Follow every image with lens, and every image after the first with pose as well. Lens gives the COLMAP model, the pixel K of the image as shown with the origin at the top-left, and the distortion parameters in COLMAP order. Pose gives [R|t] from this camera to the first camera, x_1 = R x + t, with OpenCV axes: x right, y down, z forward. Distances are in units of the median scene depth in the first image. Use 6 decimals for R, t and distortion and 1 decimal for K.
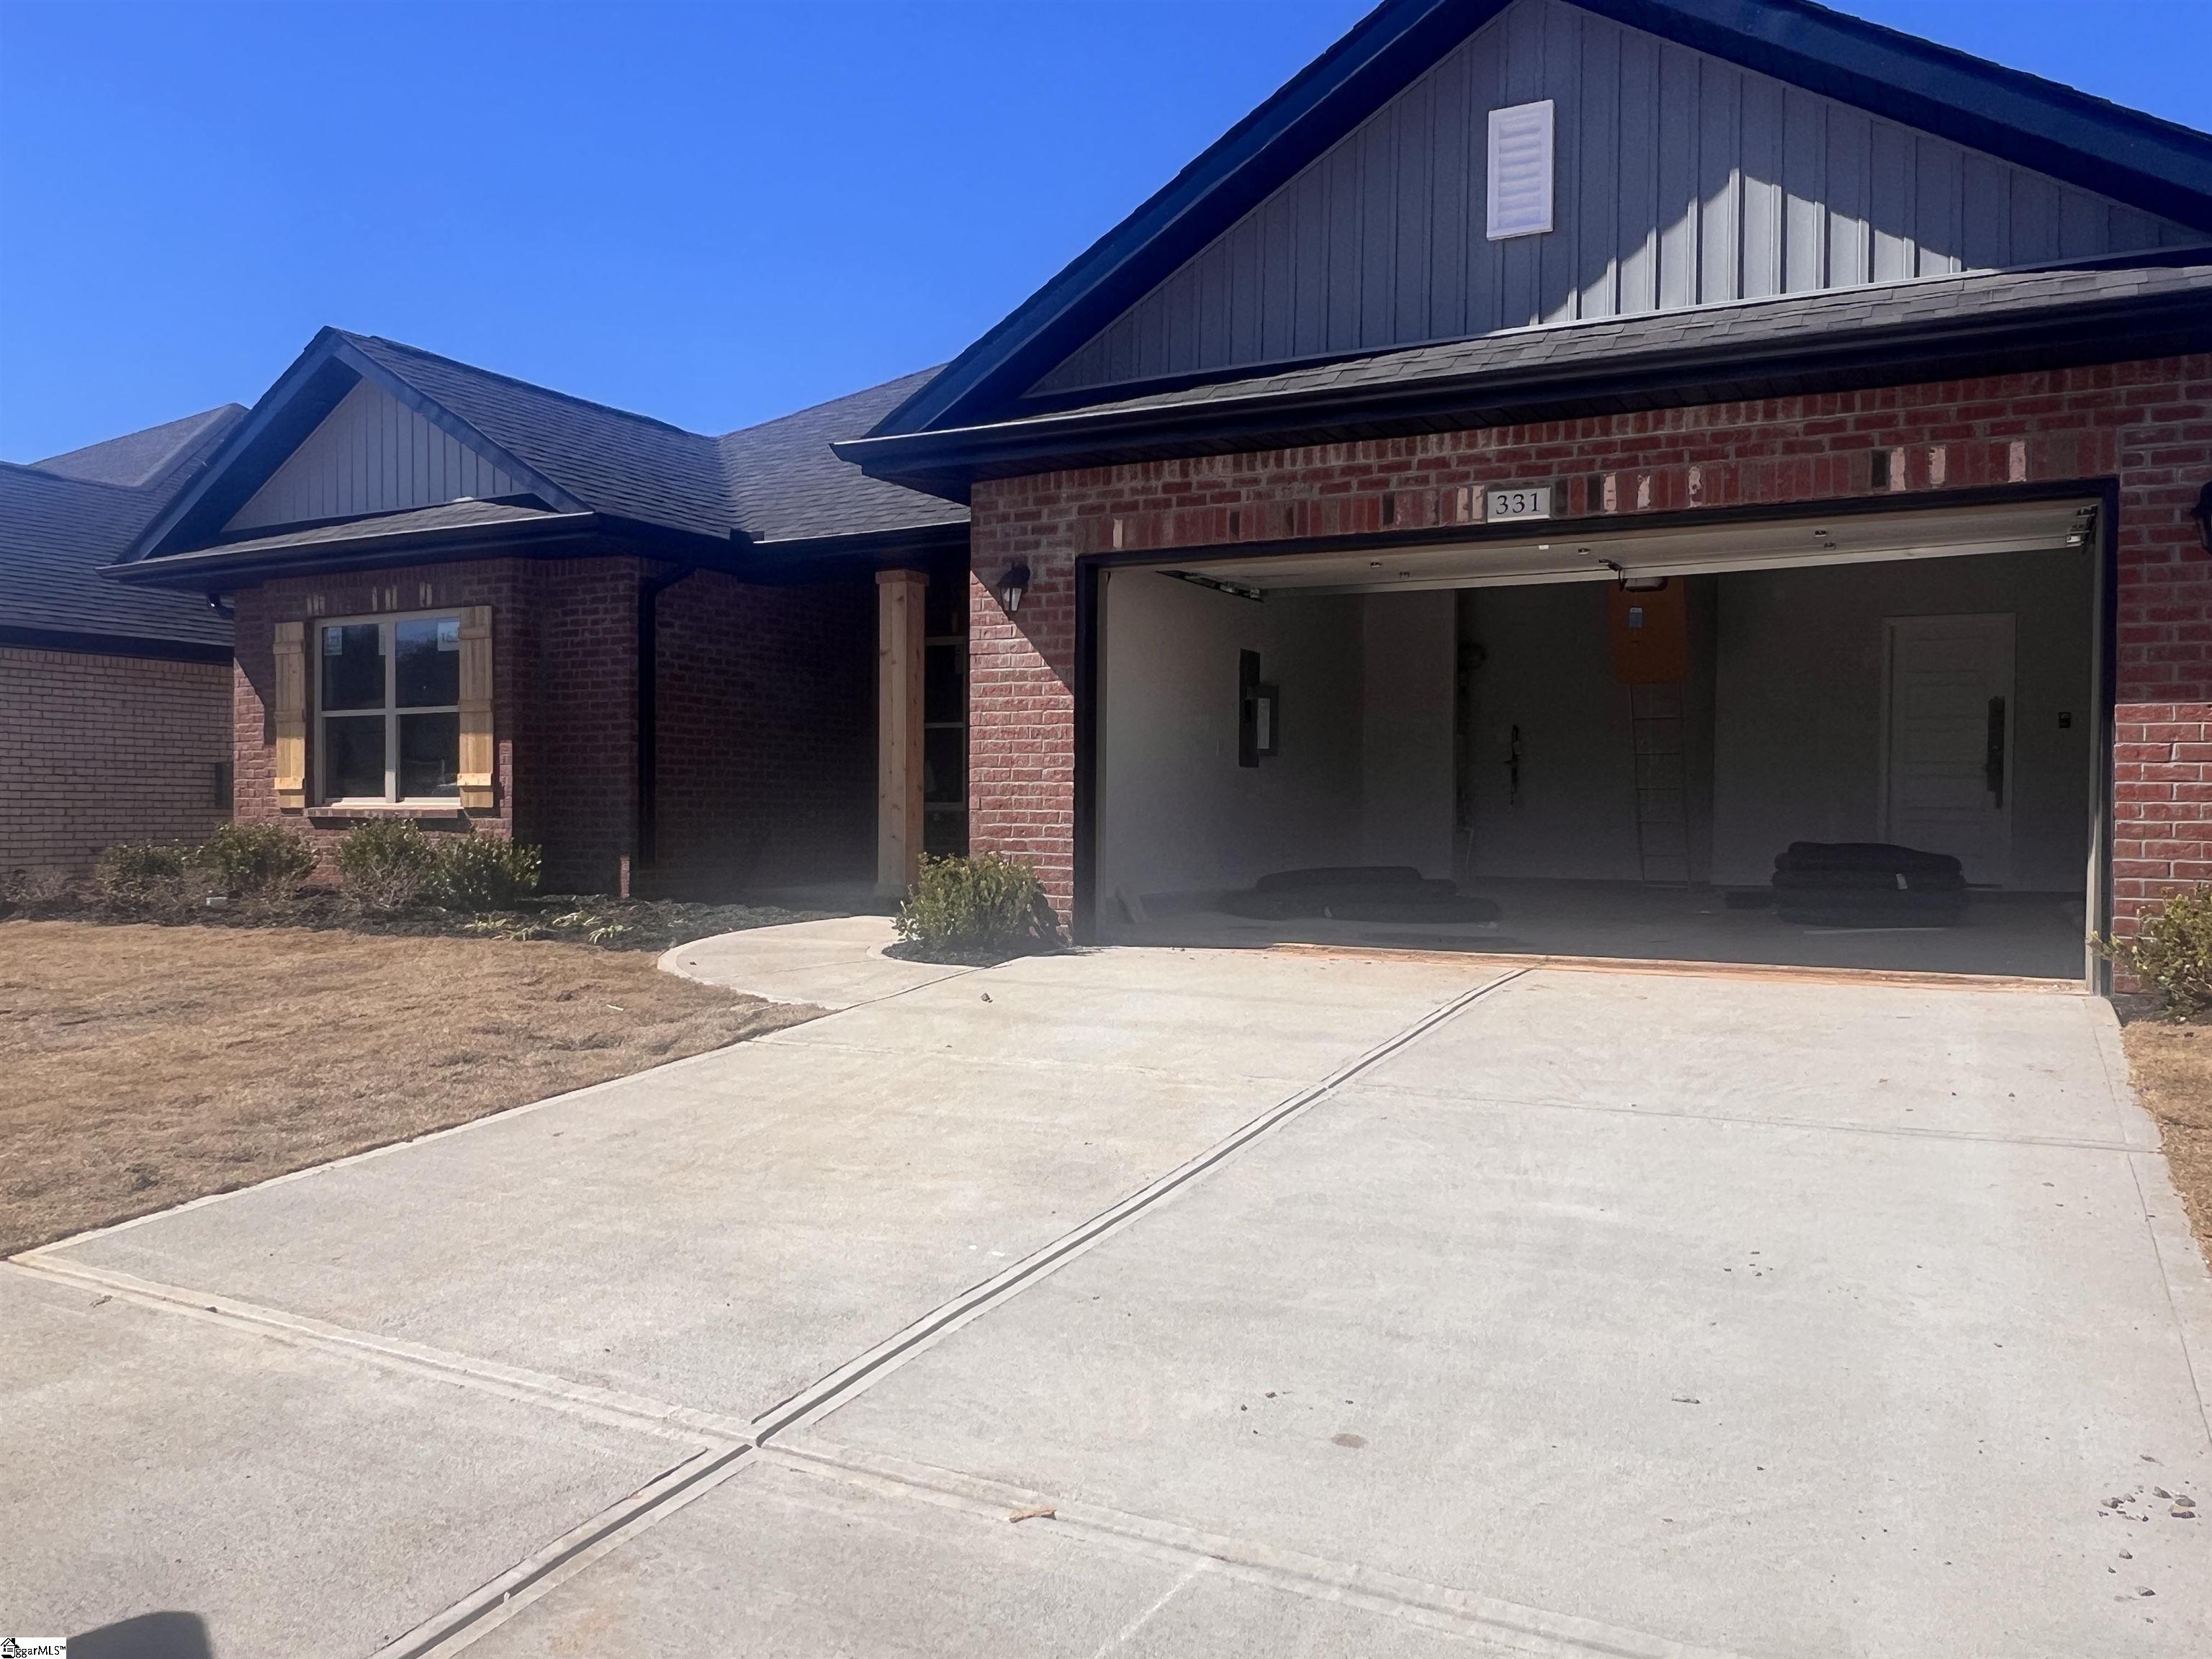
lens RADIAL K [[1657.9, 0, 1112.1], [0, 1657.9, 834.8], [0, 0, 1]] dist [0.005133, -0.005778]
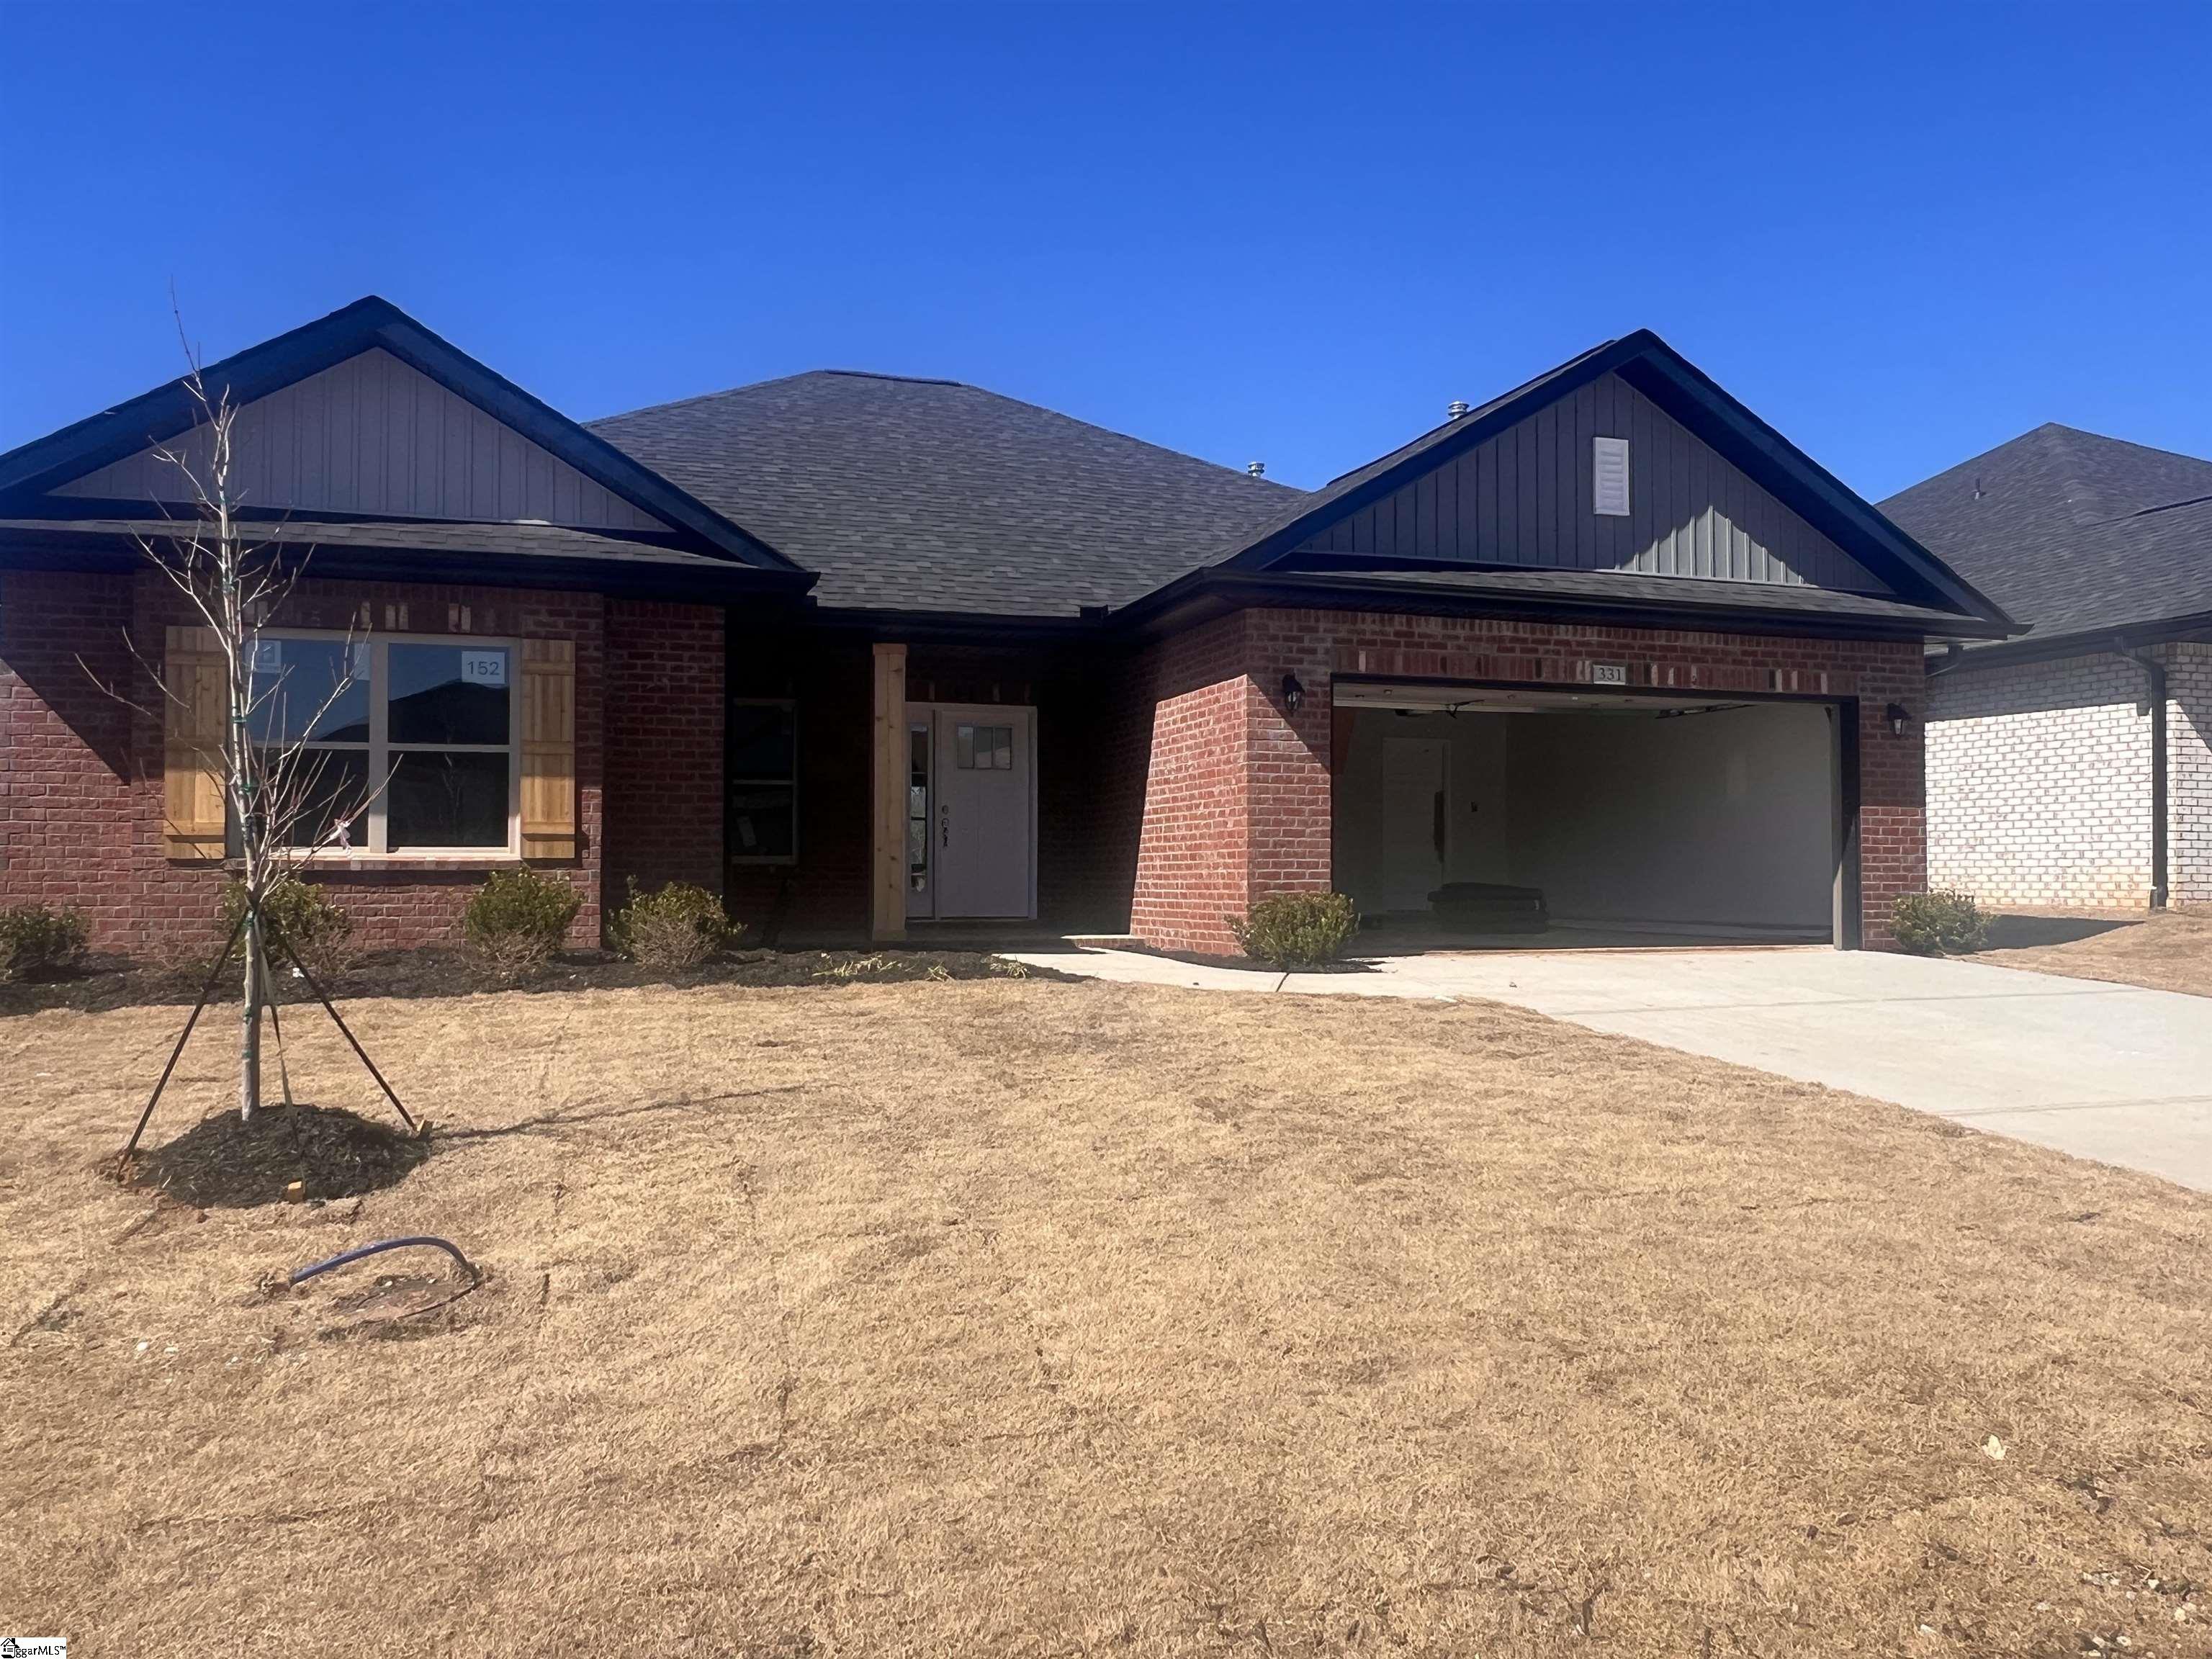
lens RADIAL K [[1657.9, 0, 1092.5], [0, 1657.9, 839.9], [0, 0, 1]] dist [0.005133, -0.005778]
pose [[0.689072, 0.011814, 0.724597, -1.157481], [0.014519, 0.999441, -0.030103, 0.007540], [-0.724548, 0.031263, 0.688515, 0.208673]]
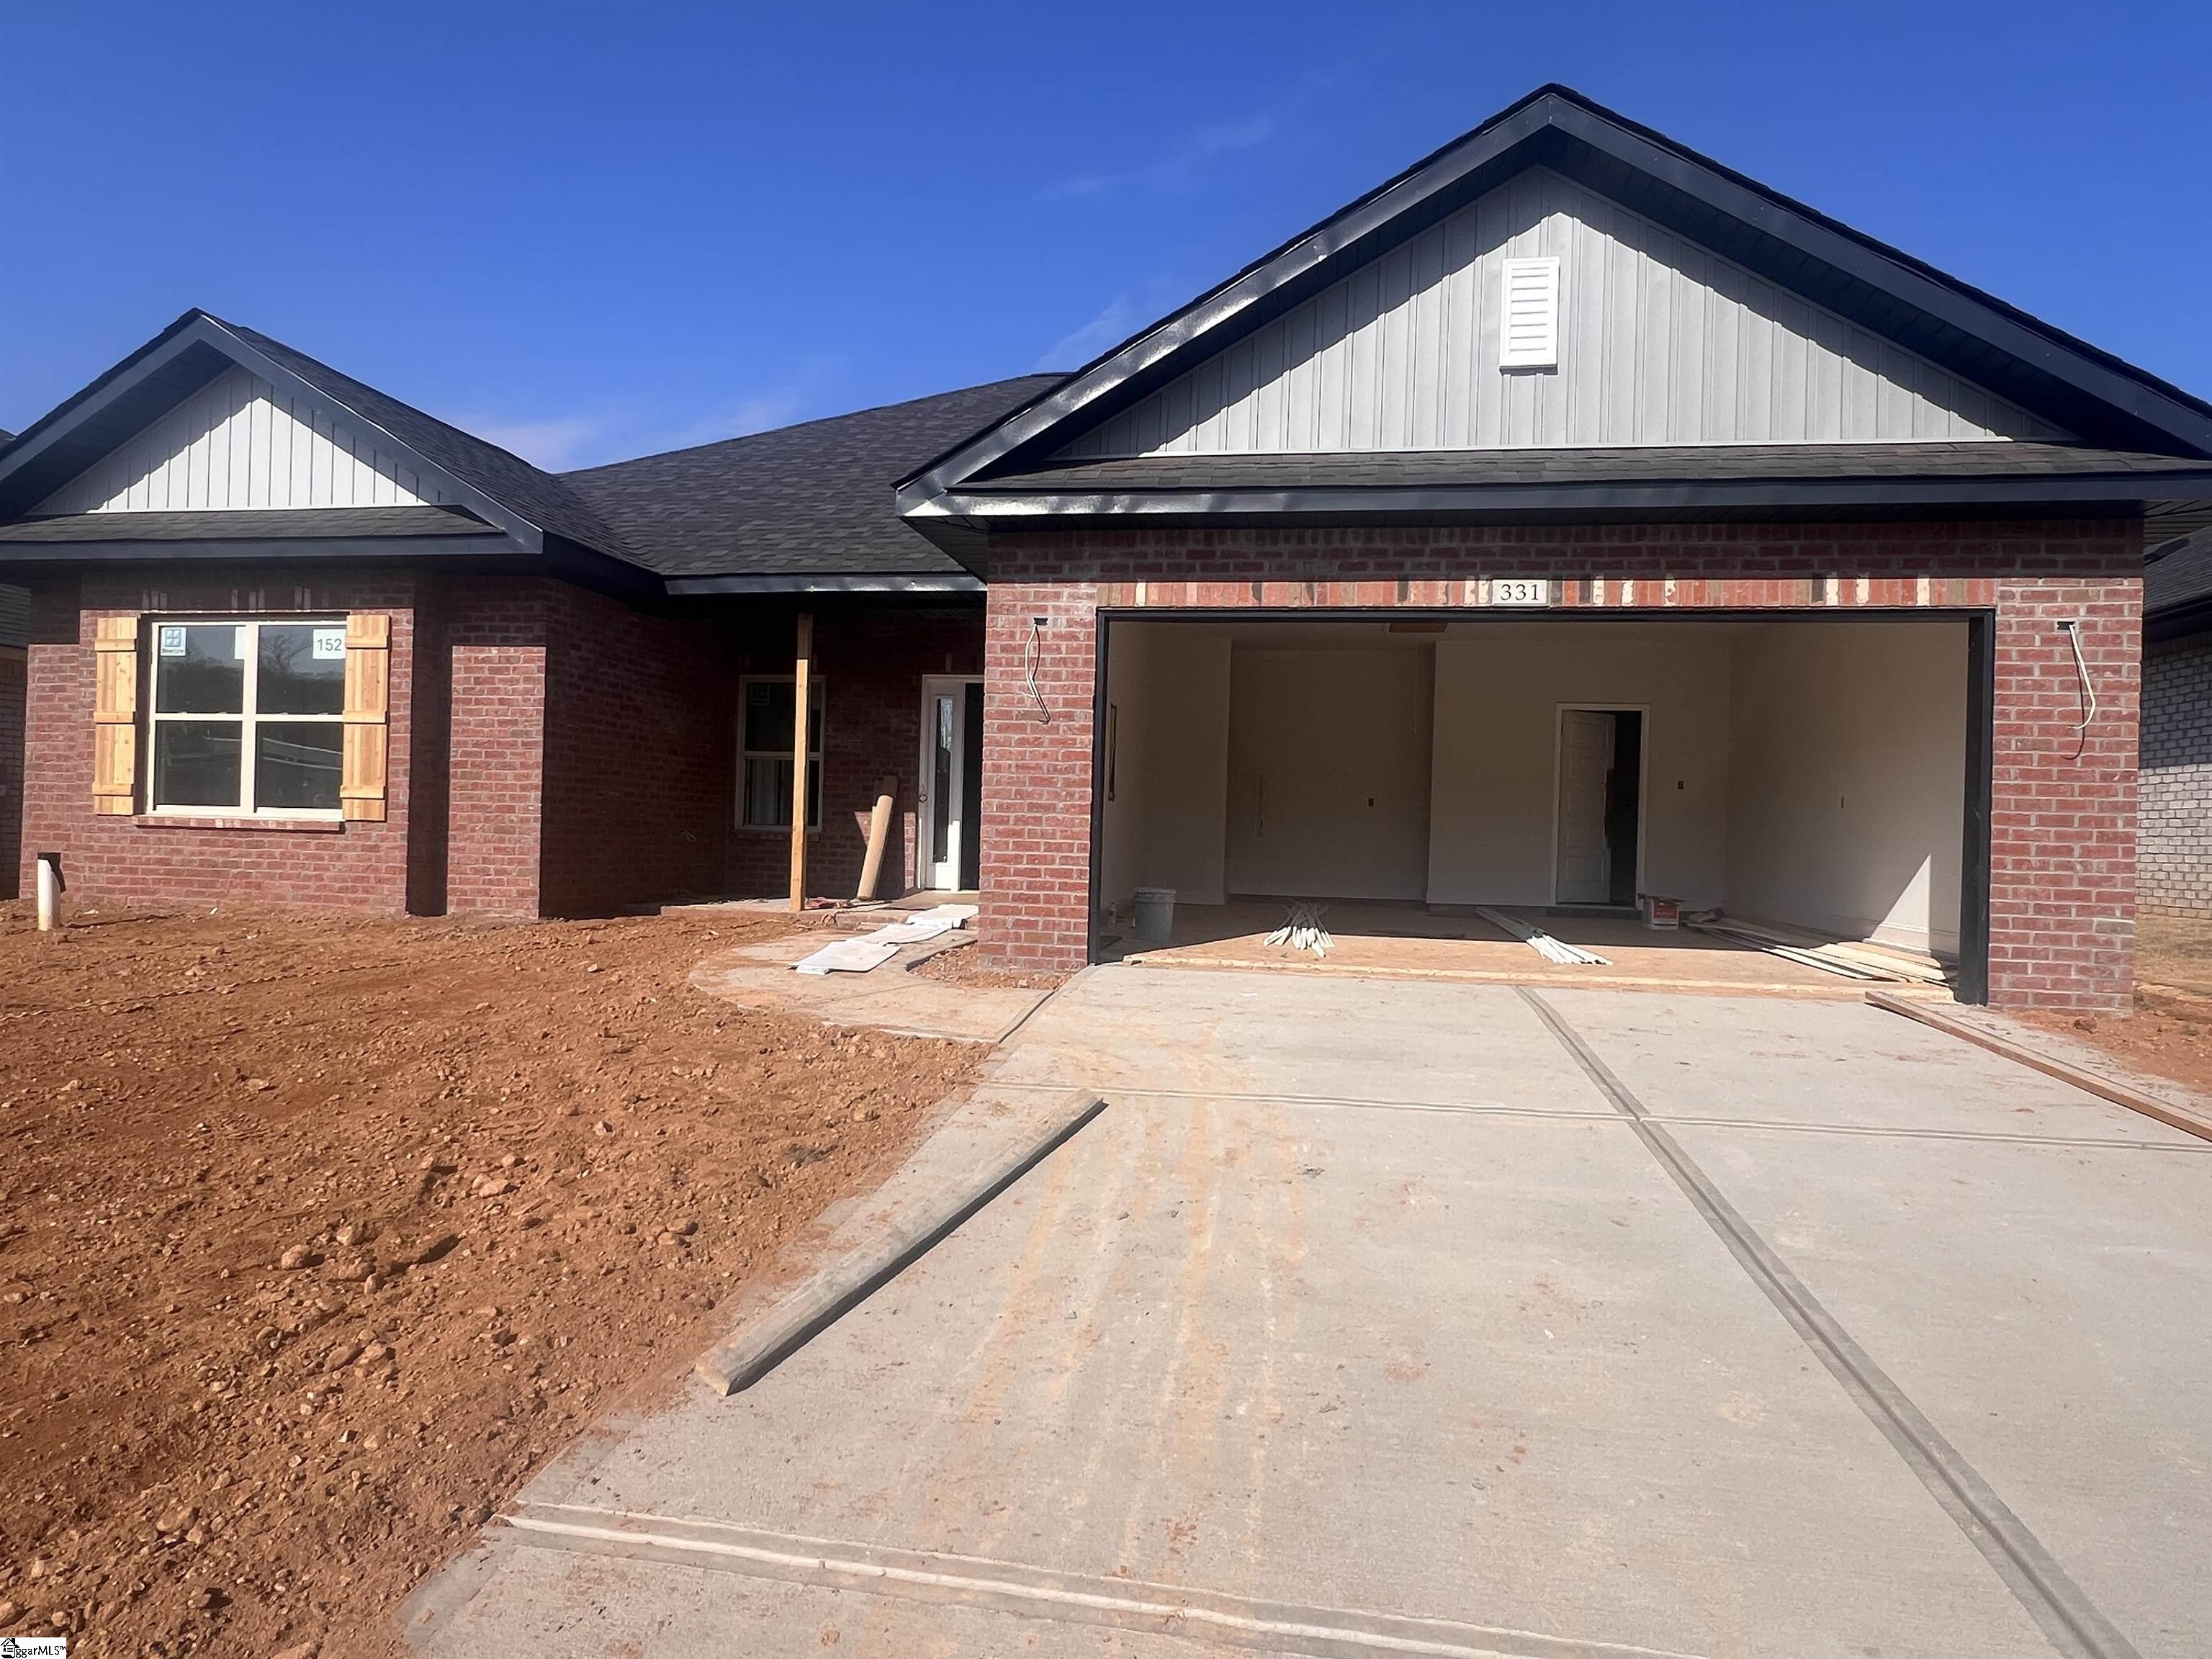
lens RADIAL K [[1268.4, 0, 1107.9], [0, 1268.4, 836.6], [0, 0, 1]] dist [0.003965, -0.006281]
pose [[0.947907, 0.019333, 0.317959, -0.281776], [-0.017329, 0.999808, -0.009132, -0.010489], [-0.318074, 0.003146, 0.948061, 0.205757]]
